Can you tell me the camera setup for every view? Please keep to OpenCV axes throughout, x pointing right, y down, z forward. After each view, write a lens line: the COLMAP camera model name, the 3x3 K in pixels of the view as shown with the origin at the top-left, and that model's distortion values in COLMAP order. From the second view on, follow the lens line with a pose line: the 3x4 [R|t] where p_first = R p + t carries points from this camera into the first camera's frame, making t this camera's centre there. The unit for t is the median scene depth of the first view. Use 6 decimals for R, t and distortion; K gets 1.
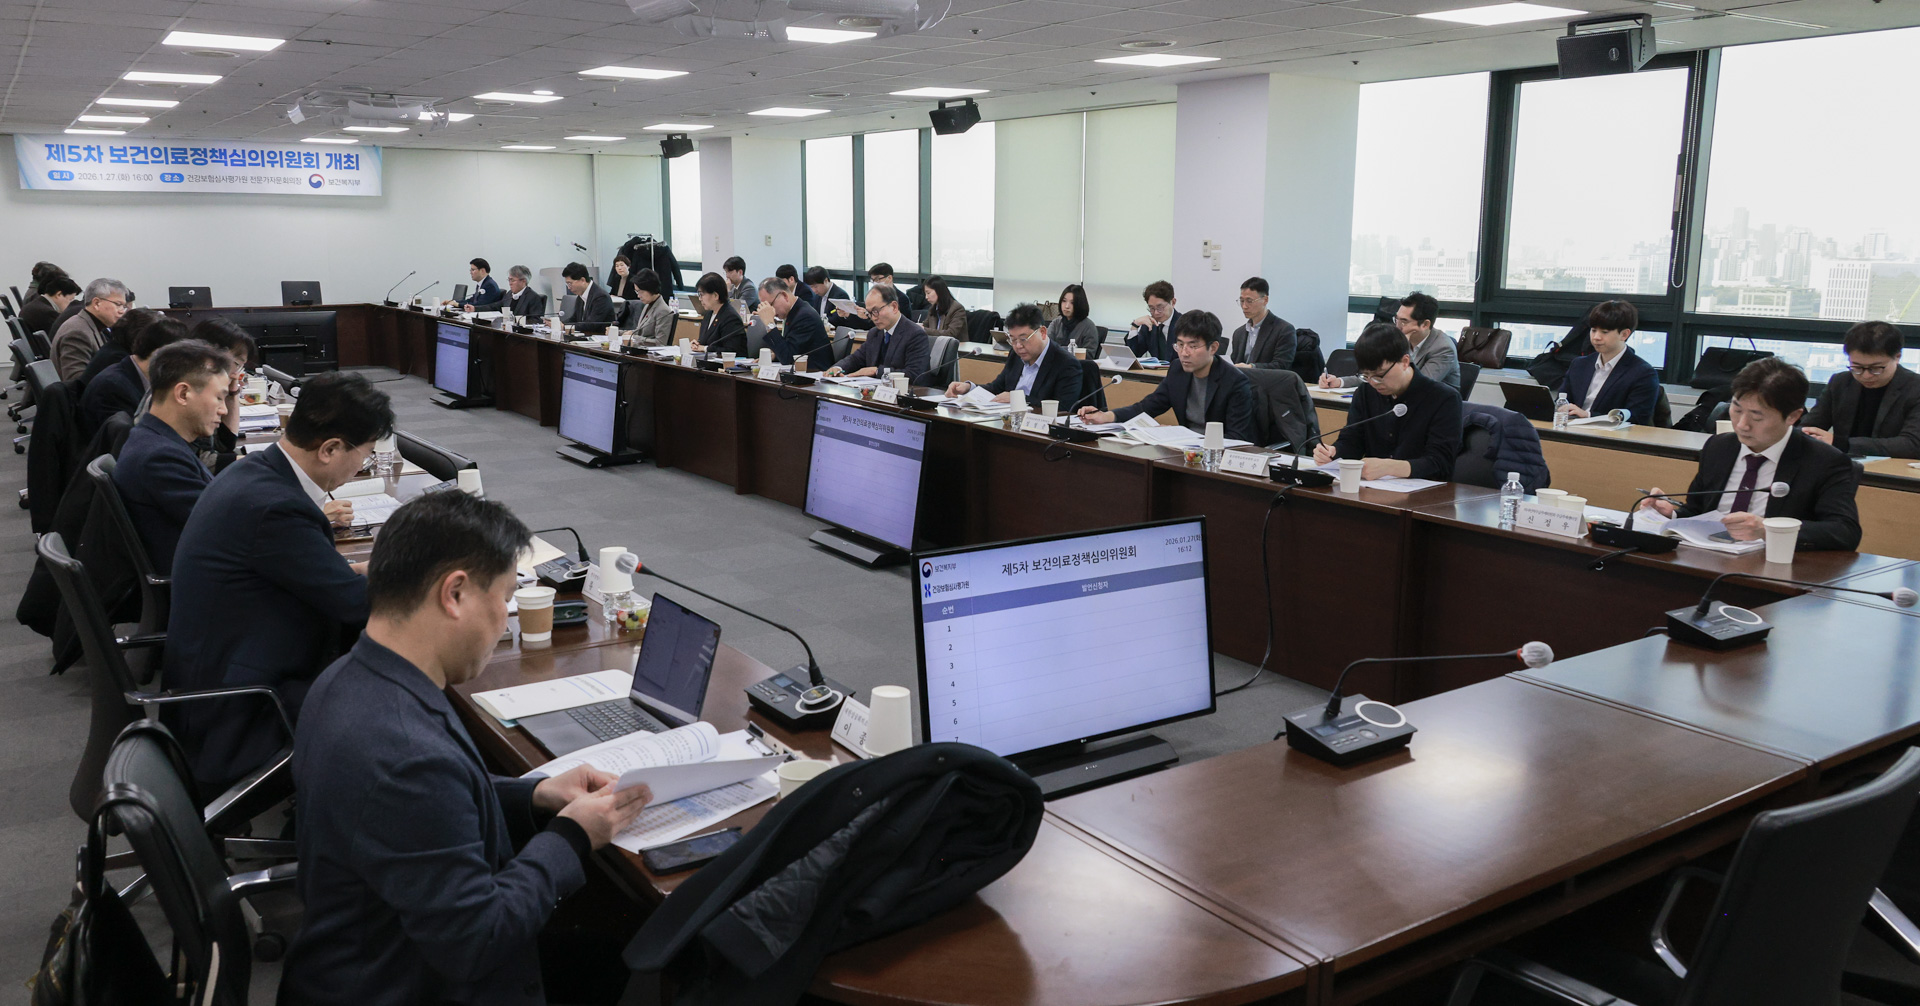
lens RADIAL K [[1410.2, 0, 960.0], [0, 1410.2, 503.0], [0, 0, 1]] dist [0.004854, -0.003909]
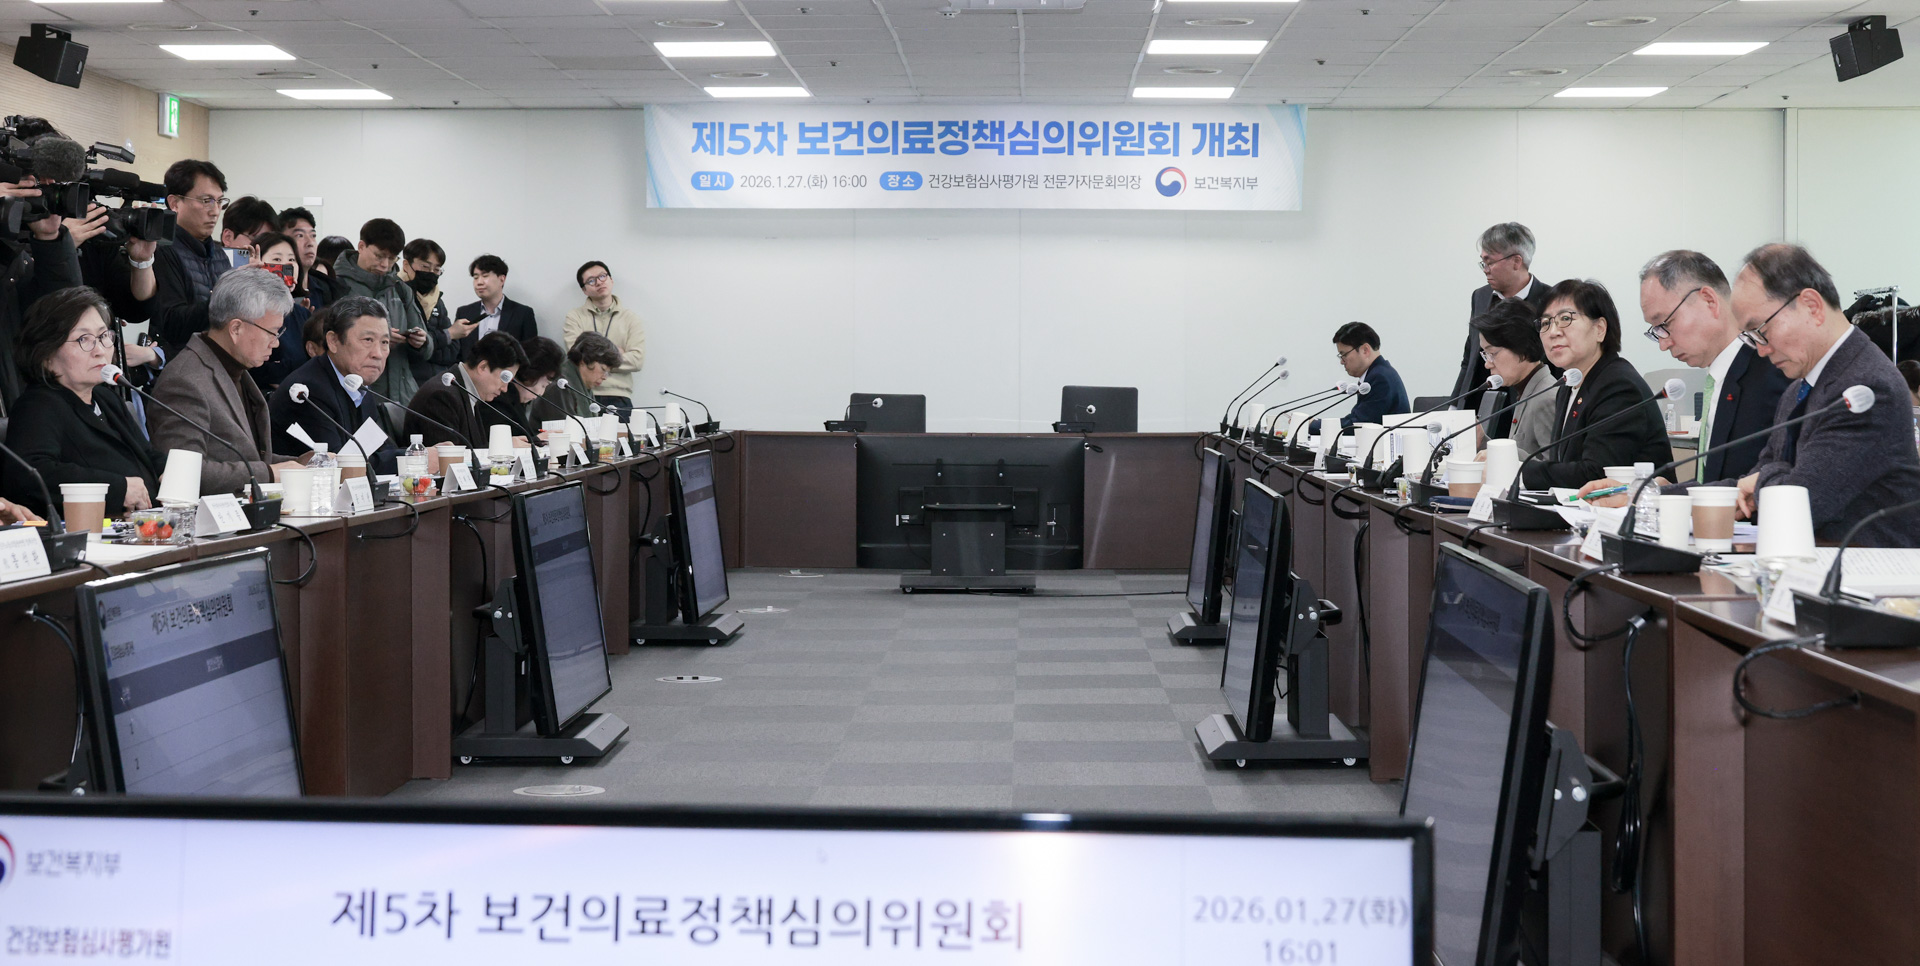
lens RADIAL K [[3164.5, 0, 964.3], [0, 3164.5, 373.6], [0, 0, 1]] dist [-0.029420, -0.199551]
pose [[0.815608, -0.001051, -0.578604, 0.106694], [-0.108996, 0.981816, -0.155427, 0.006745], [0.568246, 0.189833, 0.800663, 0.140143]]
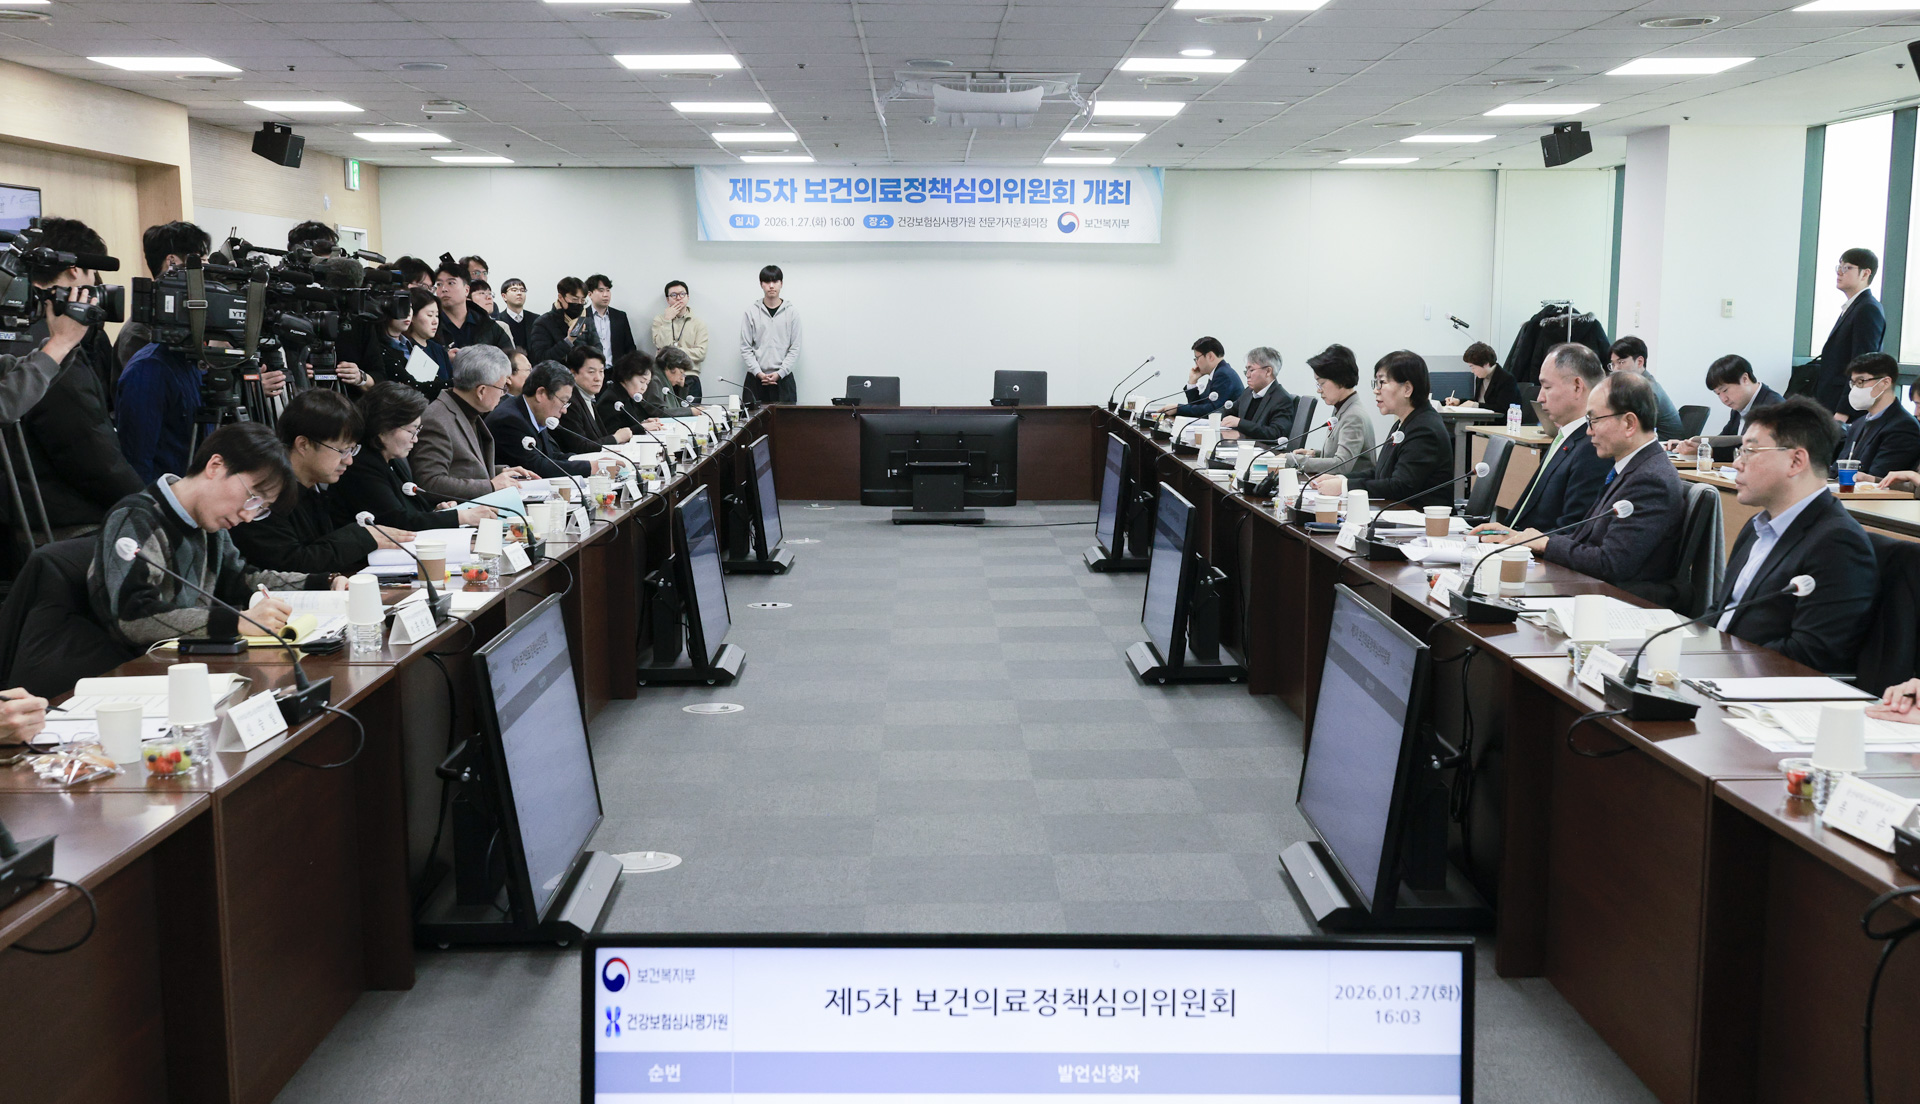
lens RADIAL K [[2214.4, 0, 999.1], [0, 2214.4, 700.4], [0, 0, 1]] dist [0.008918, -0.009645]
pose [[0.844959, 0.091301, -0.526980, 0.099010], [-0.099735, 0.994936, 0.012460, -0.013286], [0.525449, 0.042030, 0.849786, 0.107839]]
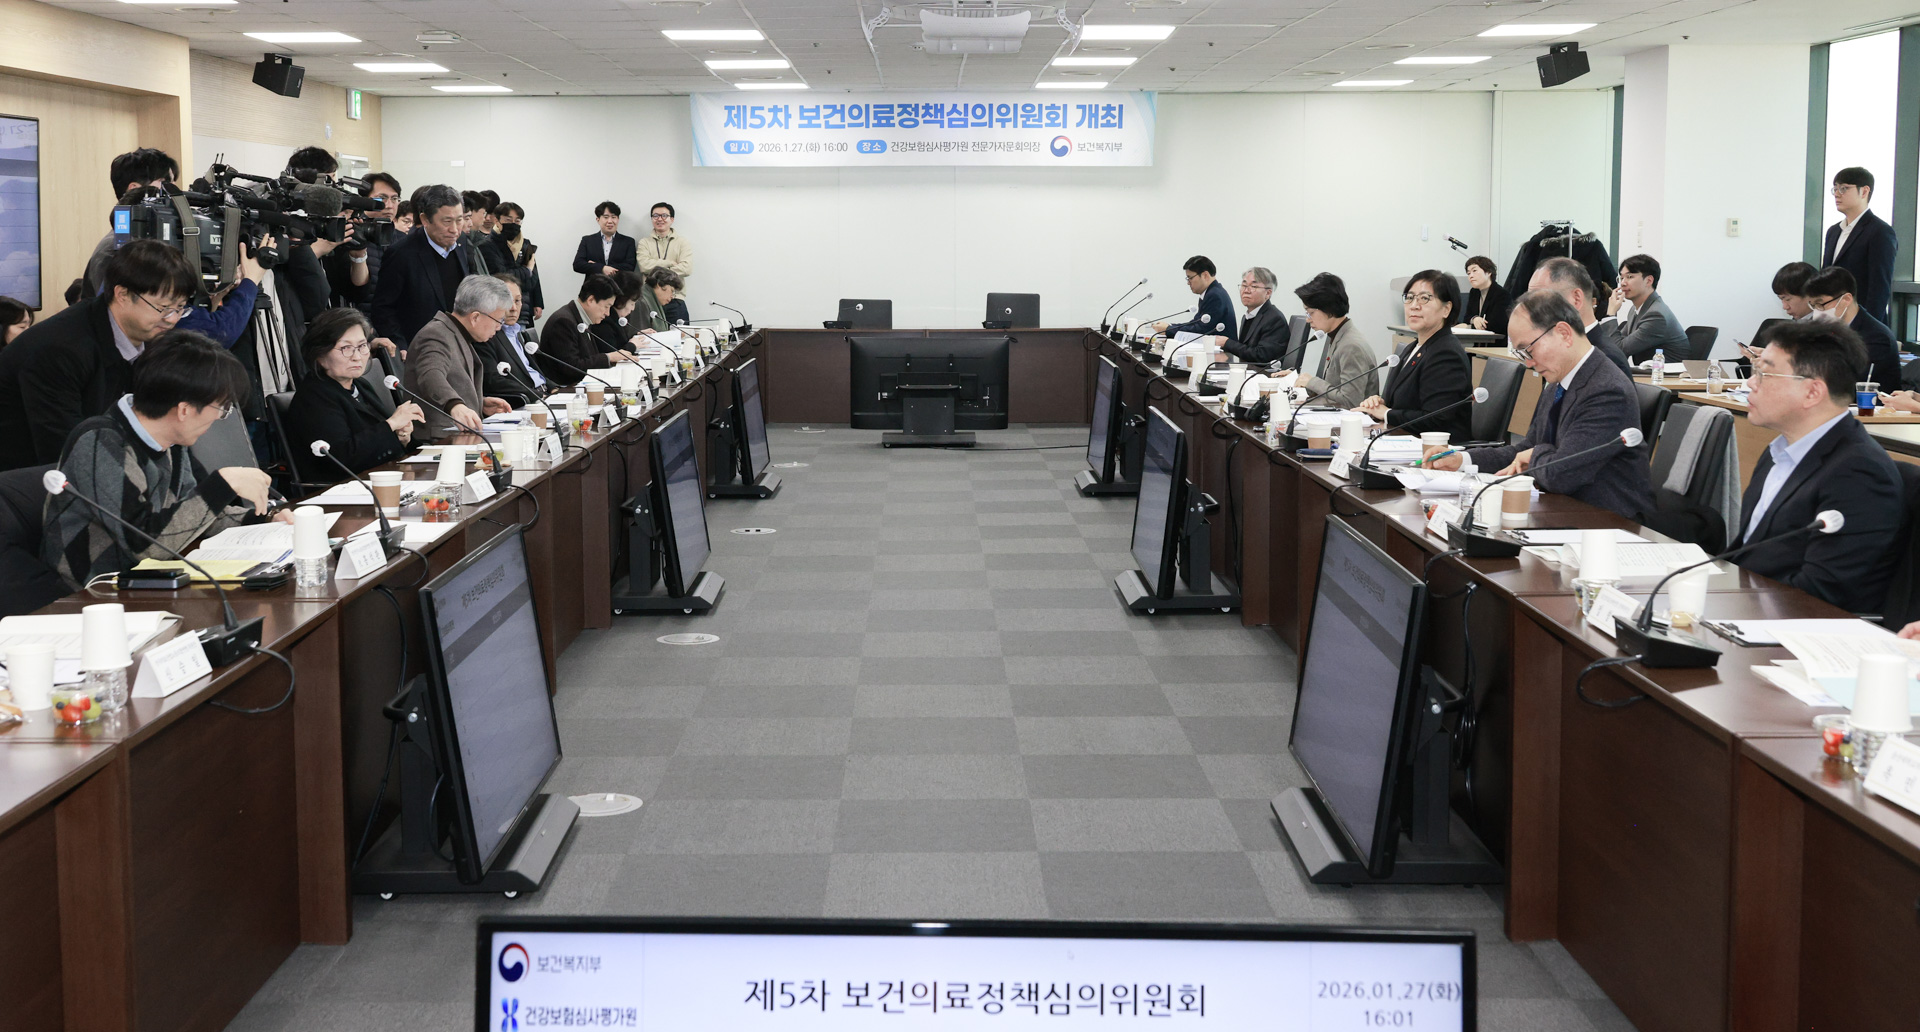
lens RADIAL K [[2209.8, 0, 905.0], [0, 2209.8, 444.5], [0, 0, 1]] dist [0.011839, -0.005798]
pose [[0.821452, 0.048673, -0.568196, 0.094264], [-0.101794, 0.992864, -0.062115, -0.015910], [0.561119, 0.108863, 0.820545, 0.122377]]
